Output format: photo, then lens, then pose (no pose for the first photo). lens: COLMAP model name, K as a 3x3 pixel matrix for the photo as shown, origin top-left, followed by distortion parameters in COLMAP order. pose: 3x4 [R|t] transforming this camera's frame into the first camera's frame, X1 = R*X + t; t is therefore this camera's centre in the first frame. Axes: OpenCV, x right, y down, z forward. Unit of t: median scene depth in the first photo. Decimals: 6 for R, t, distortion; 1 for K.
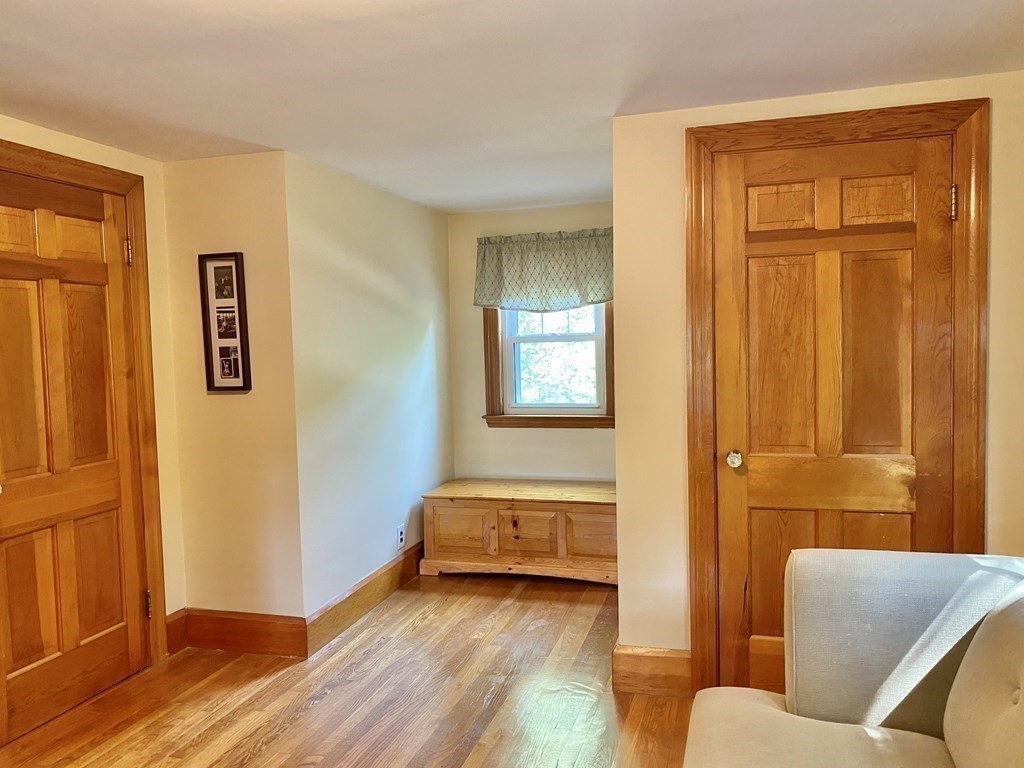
lens RADIAL K [[788.0, 0, 511.8], [0, 788.0, 381.1], [0, 0, 1]] dist [0.054496, -0.043556]
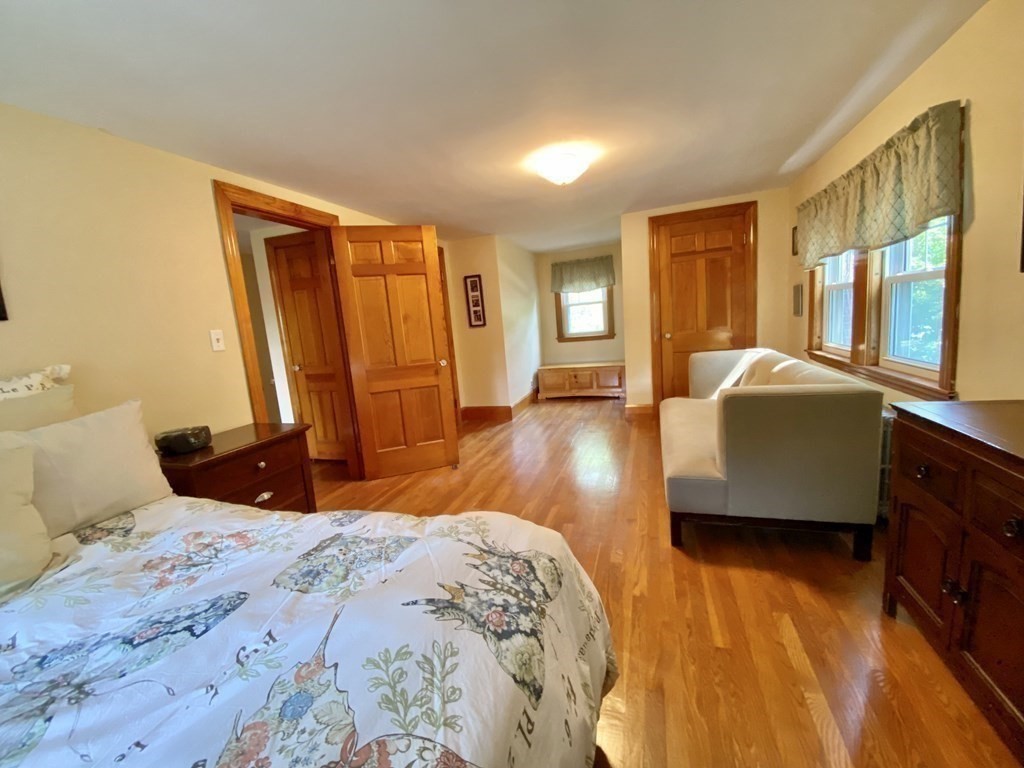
lens RADIAL K [[414.2, 0, 510.8], [0, 414.2, 382.6], [0, 0, 1]] dist [0.048332, -0.041297]
pose [[0.997499, -0.052494, -0.047324, -0.184239], [0.056845, 0.993772, 0.095845, 0.075019], [0.041998, -0.098296, 0.994271, -0.445996]]
